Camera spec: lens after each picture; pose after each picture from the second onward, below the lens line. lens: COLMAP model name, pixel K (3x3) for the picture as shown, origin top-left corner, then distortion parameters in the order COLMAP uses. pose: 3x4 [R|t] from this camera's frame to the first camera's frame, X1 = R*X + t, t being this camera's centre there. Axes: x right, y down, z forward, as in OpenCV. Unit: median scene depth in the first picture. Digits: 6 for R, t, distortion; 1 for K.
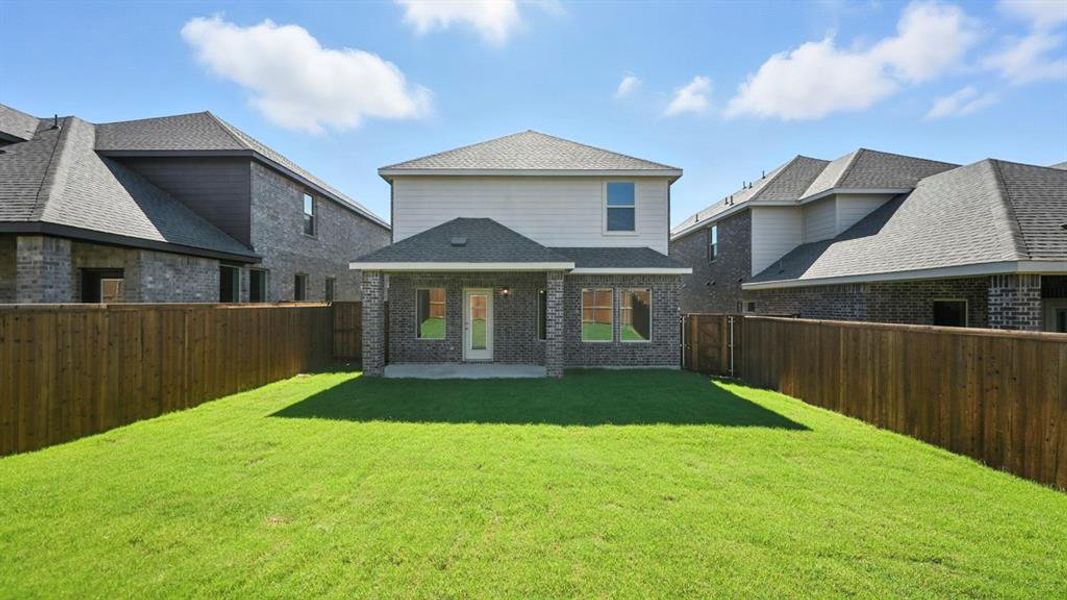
lens RADIAL K [[427.5, 0, 528.9], [0, 427.5, 299.1], [0, 0, 1]] dist [-0.000546, 0.000079]
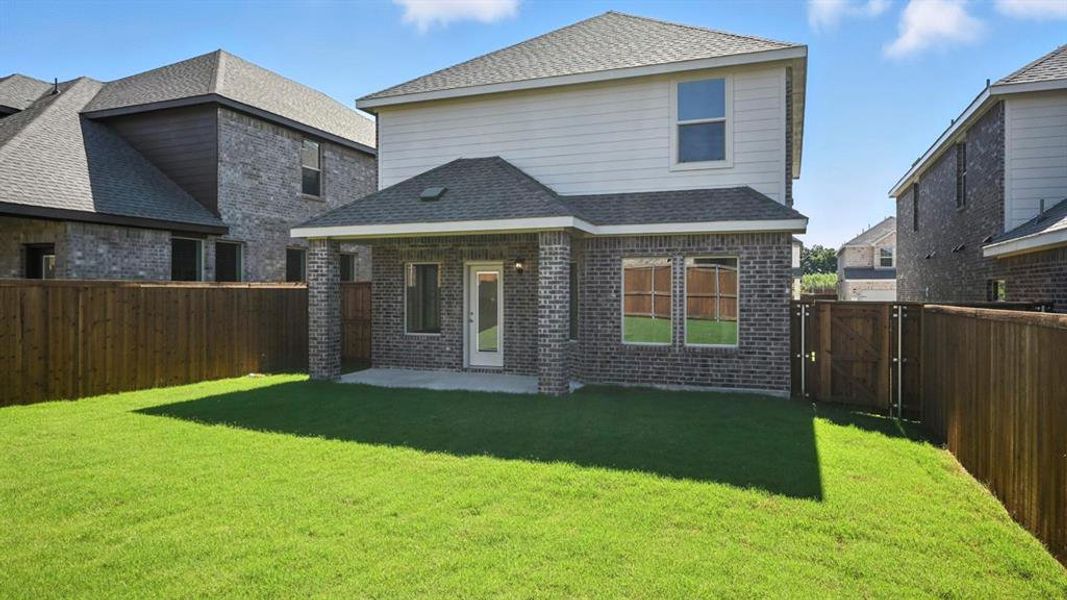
lens RADIAL K [[677.7, 0, 526.5], [0, 677.7, 295.8], [0, 0, 1]] dist [-0.005829, 0.000132]
pose [[0.928588, 0.002378, -0.371104, 0.371330], [0.002040, 0.999932, 0.011511, 0.018423], [0.371106, -0.011446, 0.928520, 0.030103]]
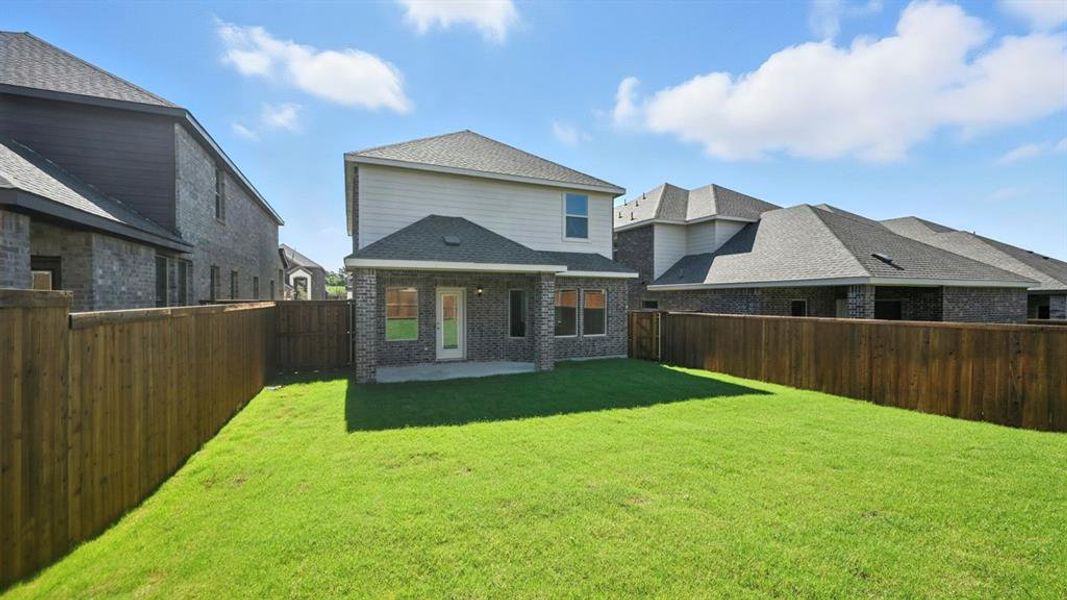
lens RADIAL K [[422.2, 0, 531.7], [0, 422.2, 301.8], [0, 0, 1]] dist [-0.003116, 0.000266]
pose [[0.919631, -0.001801, 0.392778, -0.361409], [-0.004072, 0.999892, 0.014117, -0.006976], [-0.392761, -0.014582, 0.919525, 0.025049]]
